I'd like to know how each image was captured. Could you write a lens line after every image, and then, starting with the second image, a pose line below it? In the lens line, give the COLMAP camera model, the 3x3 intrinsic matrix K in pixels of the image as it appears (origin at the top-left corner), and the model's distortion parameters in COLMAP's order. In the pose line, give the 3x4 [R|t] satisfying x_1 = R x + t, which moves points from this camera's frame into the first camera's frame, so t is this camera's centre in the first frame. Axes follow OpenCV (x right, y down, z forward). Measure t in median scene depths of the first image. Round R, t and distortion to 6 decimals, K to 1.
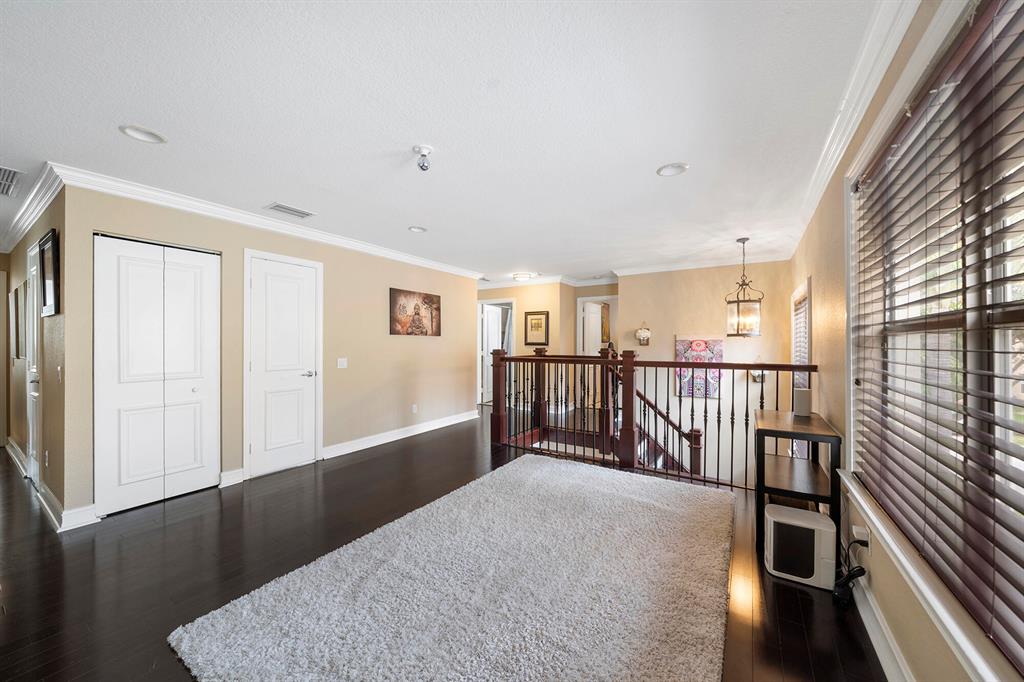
lens RADIAL K [[370.4, 0, 515.0], [0, 370.4, 345.6], [0, 0, 1]] dist [-0.001925, -0.000224]
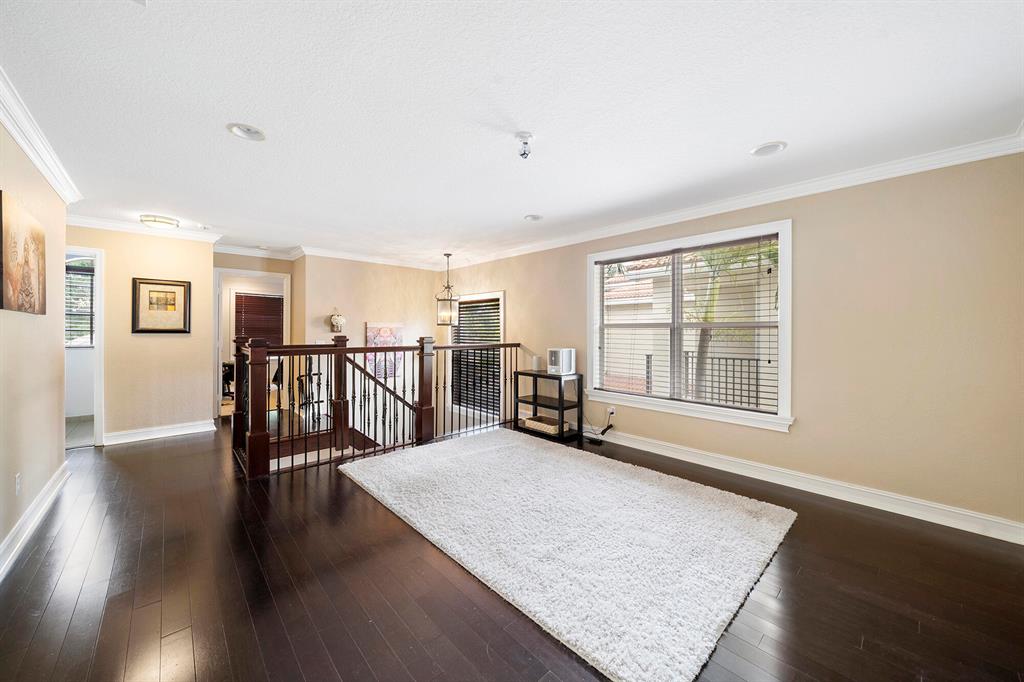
lens RADIAL K [[370.4, 0, 514.7], [0, 370.4, 330.5], [0, 0, 1]] dist [-0.001925, -0.000224]
pose [[0.254906, 0.000551, 0.966966, -0.504605], [0.004656, 0.999988, -0.001797, -0.001574], [-0.966955, 0.004960, 0.254900, 0.321185]]
